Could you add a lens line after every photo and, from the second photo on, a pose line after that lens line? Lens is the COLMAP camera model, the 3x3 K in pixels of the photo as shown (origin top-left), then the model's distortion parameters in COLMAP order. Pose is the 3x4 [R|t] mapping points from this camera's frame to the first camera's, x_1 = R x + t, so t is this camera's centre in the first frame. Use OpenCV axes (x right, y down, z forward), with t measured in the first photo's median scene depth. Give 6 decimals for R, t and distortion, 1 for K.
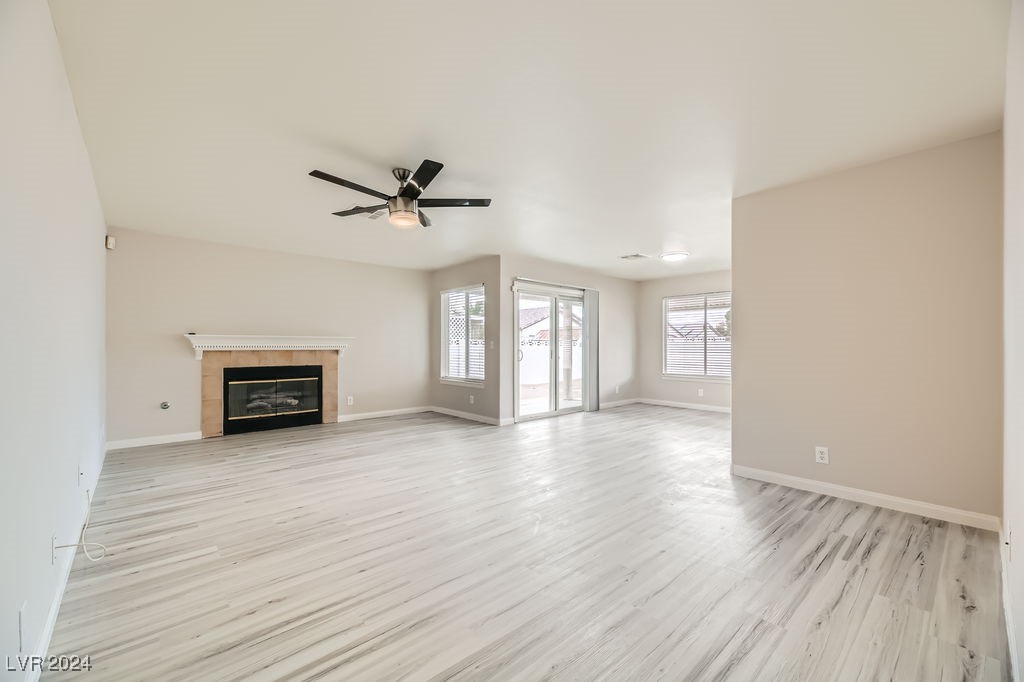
lens RADIAL K [[412.4, 0, 514.4], [0, 412.4, 345.4], [0, 0, 1]] dist [0.015618, -0.002873]
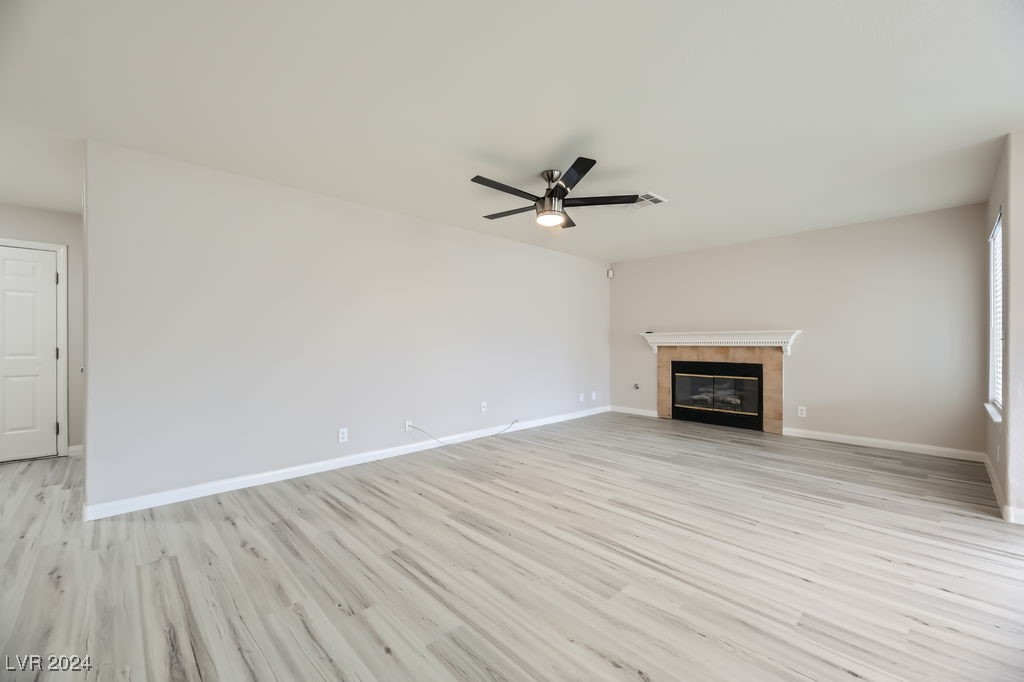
lens RADIAL K [[412.4, 0, 509.4], [0, 412.4, 345.7], [0, 0, 1]] dist [0.015618, -0.002873]
pose [[0.029118, 0.006714, -0.999553, 0.440125], [0.004605, 0.999966, 0.006851, 0.001518], [0.999565, -0.004803, 0.029086, 0.503675]]
